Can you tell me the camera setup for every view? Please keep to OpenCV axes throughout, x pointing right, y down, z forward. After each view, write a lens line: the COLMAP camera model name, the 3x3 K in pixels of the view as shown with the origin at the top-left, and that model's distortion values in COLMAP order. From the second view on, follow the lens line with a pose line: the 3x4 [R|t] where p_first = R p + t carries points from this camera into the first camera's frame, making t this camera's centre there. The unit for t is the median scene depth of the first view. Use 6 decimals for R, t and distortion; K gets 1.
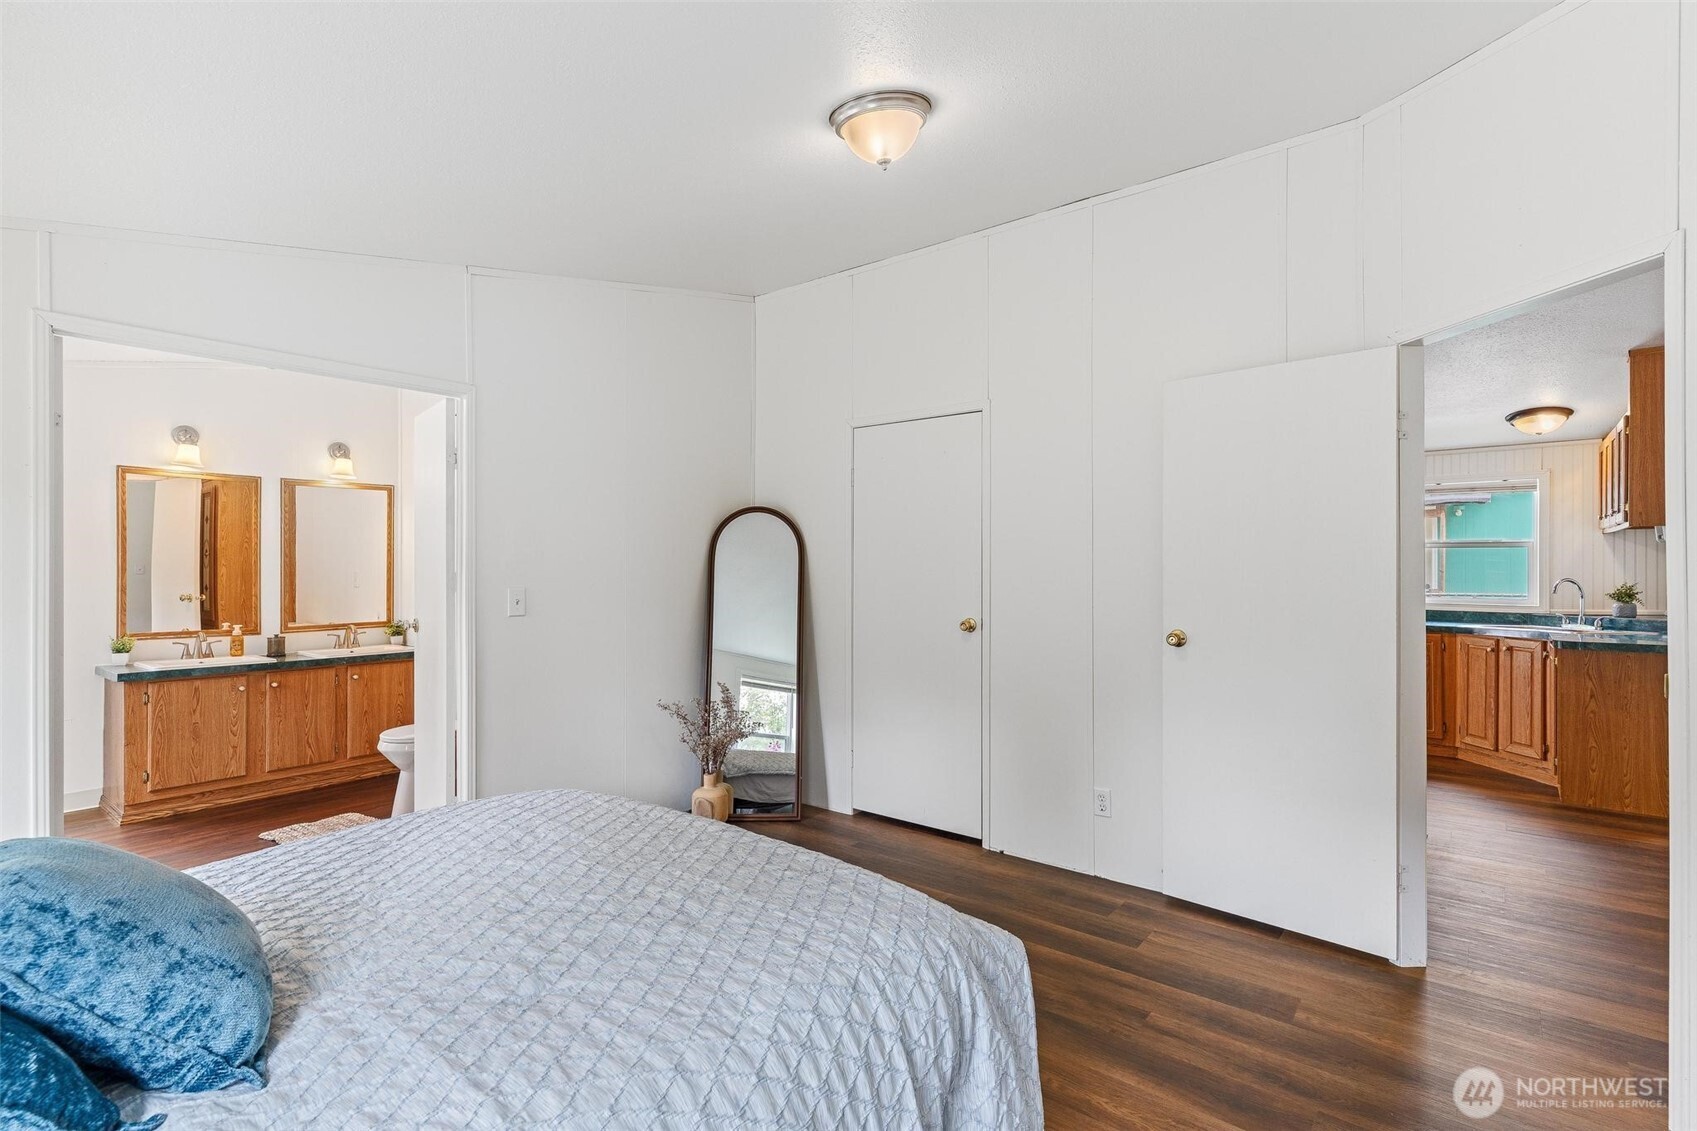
lens RADIAL K [[815.0, 0, 848.5], [0, 815.0, 565.5], [0, 0, 1]] dist [0.001320, 0.000093]
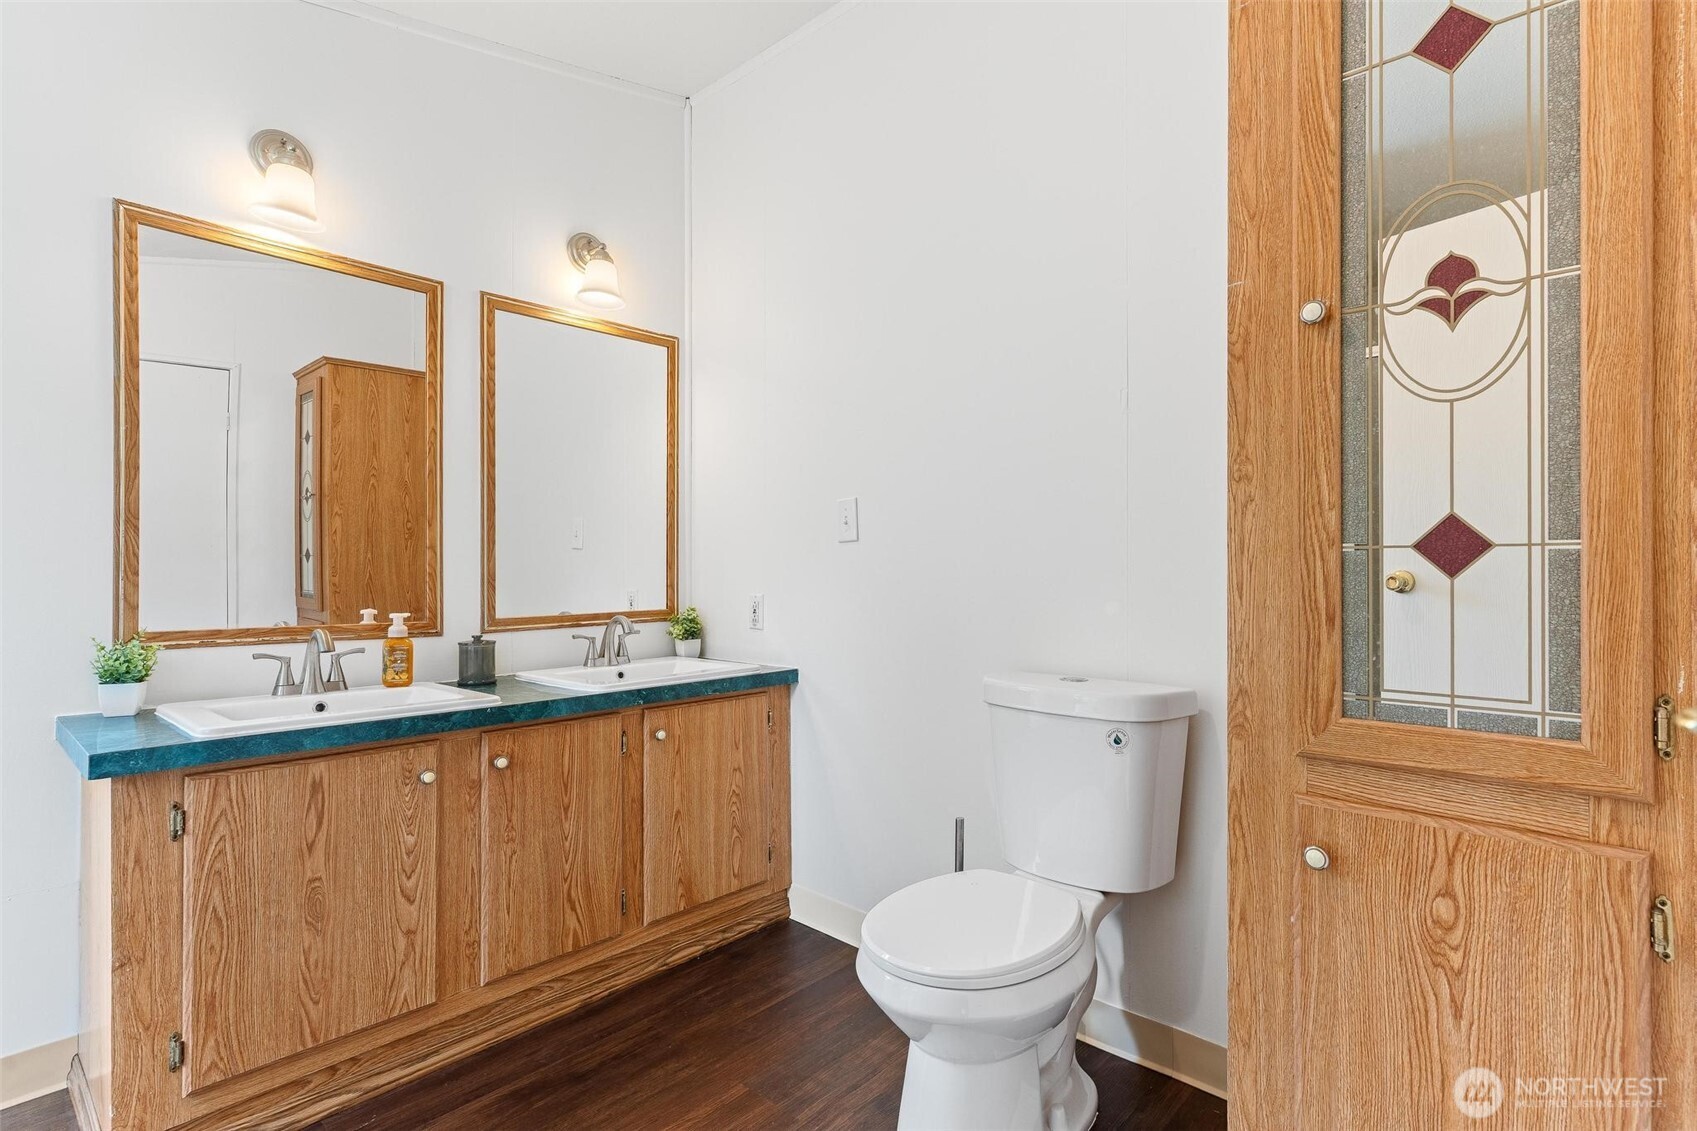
lens RADIAL K [[819.7, 0, 867.8], [0, 819.7, 566.9], [0, 0, 1]] dist [-0.000146, 0.000499]
pose [[0.998989, -0.001178, -0.044941, -0.495847], [0.001093, 0.999998, -0.001919, 0.051117], [0.044943, 0.001868, 0.998988, 0.596337]]
